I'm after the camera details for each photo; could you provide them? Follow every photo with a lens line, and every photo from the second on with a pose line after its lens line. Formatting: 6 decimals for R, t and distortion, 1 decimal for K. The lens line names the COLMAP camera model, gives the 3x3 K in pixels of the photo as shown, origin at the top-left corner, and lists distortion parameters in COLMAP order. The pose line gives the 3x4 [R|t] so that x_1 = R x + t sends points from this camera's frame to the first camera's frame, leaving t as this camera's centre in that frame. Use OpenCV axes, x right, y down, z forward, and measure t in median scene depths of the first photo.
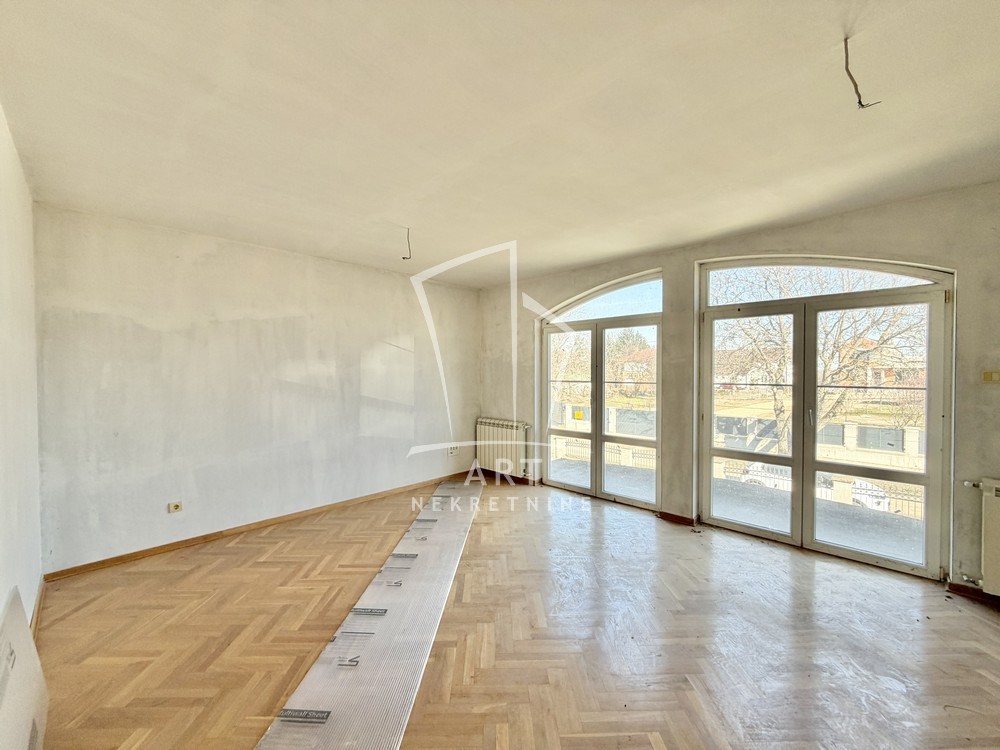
lens RADIAL K [[379.4, 0, 505.2], [0, 379.4, 379.0], [0, 0, 1]] dist [-0.013292, 0.000171]
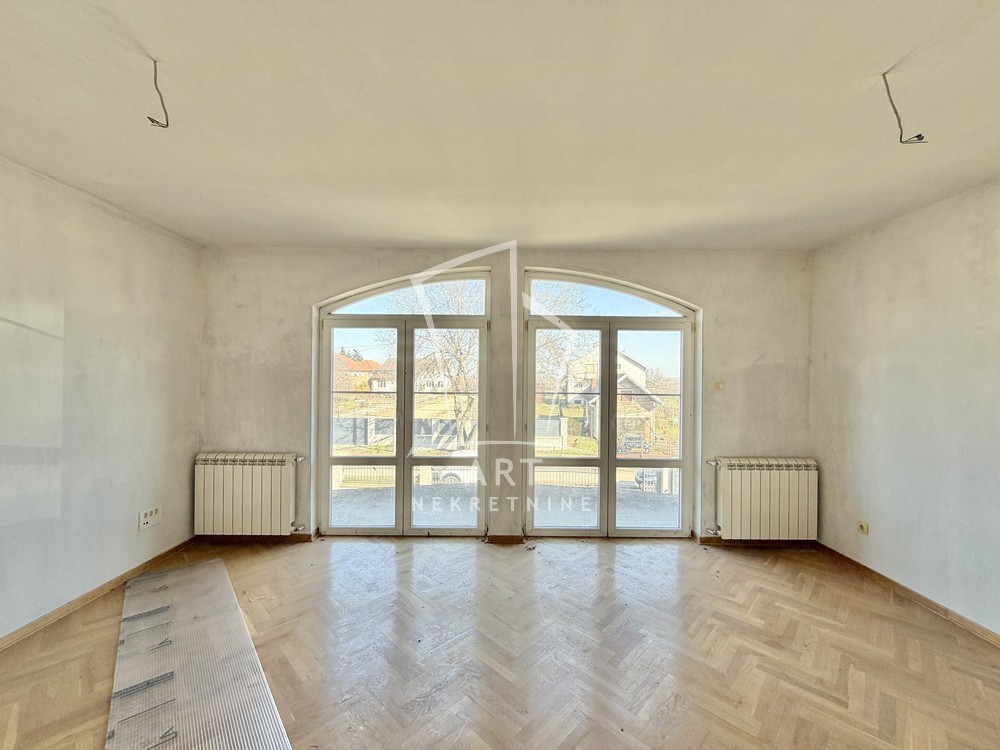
lens RADIAL K [[388.4, 0, 499.7], [0, 388.4, 376.0], [0, 0, 1]] dist [-0.004800, 0.000193]
pose [[0.731069, 0.007739, 0.682260, -0.203749], [0.004399, 0.999861, -0.016056, -0.015311], [-0.682289, 0.014739, 0.730934, 0.297321]]
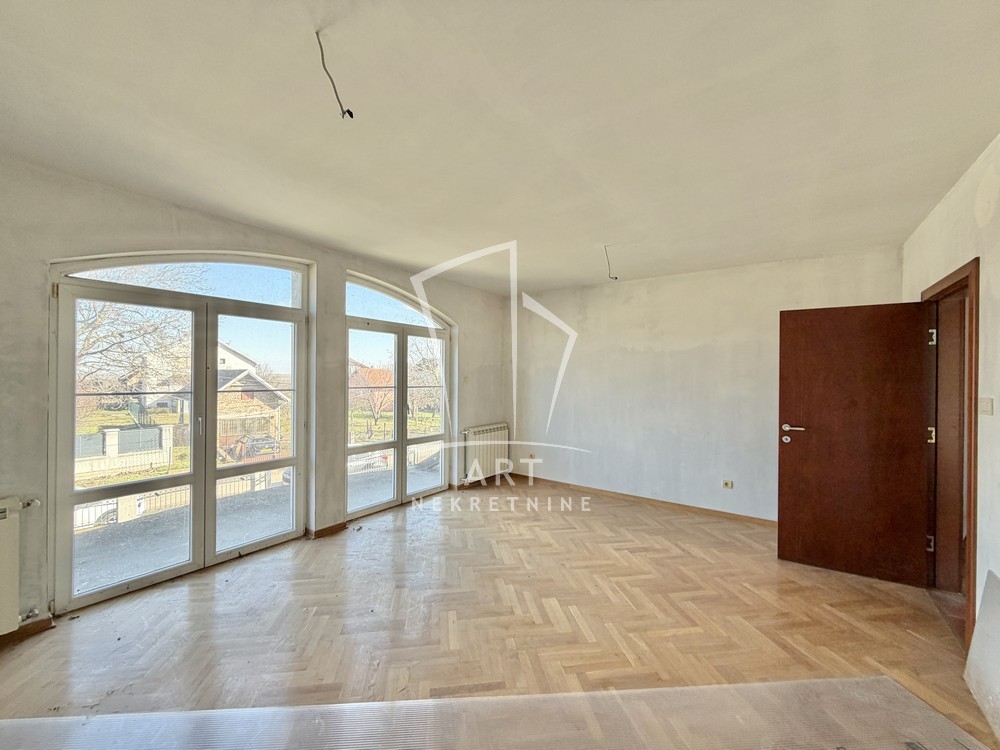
lens RADIAL K [[402.8, 0, 497.2], [0, 402.8, 372.8], [0, 0, 1]] dist [0.003564, -0.000142]
pose [[-0.112903, 0.005089, 0.993593, -0.593730], [0.010189, 0.999940, -0.003964, -0.020022], [-0.993554, 0.009676, -0.112948, 0.668934]]
